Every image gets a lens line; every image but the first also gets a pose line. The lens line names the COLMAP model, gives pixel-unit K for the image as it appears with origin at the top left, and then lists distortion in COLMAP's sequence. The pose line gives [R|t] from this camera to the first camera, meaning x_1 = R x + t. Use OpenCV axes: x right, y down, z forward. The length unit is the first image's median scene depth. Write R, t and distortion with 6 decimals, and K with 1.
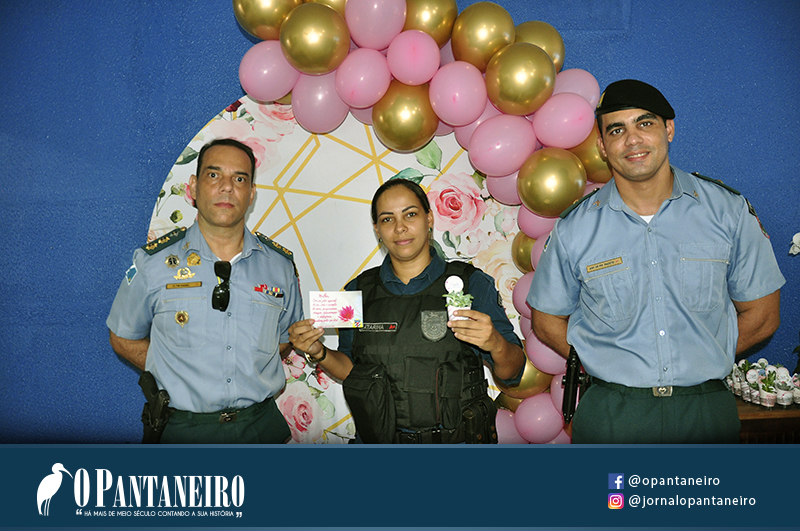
lens RADIAL K [[613.0, 0, 399.5], [0, 613.0, 266.6], [0, 0, 1]] dist [-0.162895, 0.113447]
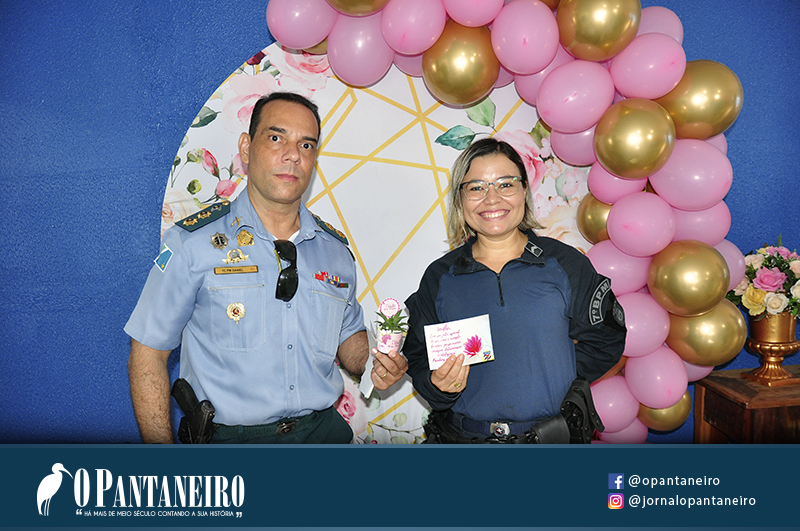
lens RADIAL K [[613.0, 0, 399.5], [0, 613.0, 266.6], [0, 0, 1]] dist [-0.162895, 0.113447]
pose [[0.999748, -0.022363, -0.001769, -0.073286], [0.022428, 0.998111, 0.057189, -0.010709], [0.000487, -0.057215, 0.998362, 0.116891]]
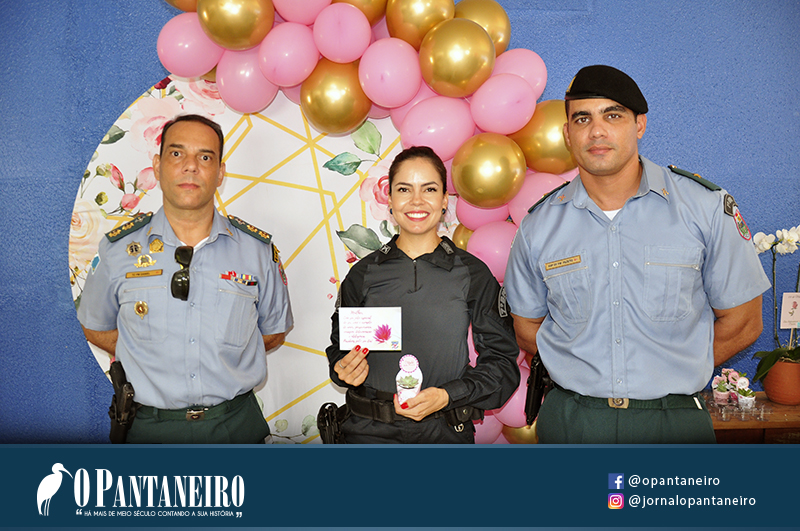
lens RADIAL K [[613.0, 0, 399.5], [0, 613.0, 266.6], [0, 0, 1]] dist [-0.162895, 0.113447]
pose [[0.999660, 0.024741, 0.008276, 0.095104], [-0.024921, 0.999438, 0.022428, -0.008742], [-0.007717, -0.022627, 0.999714, 0.058058]]
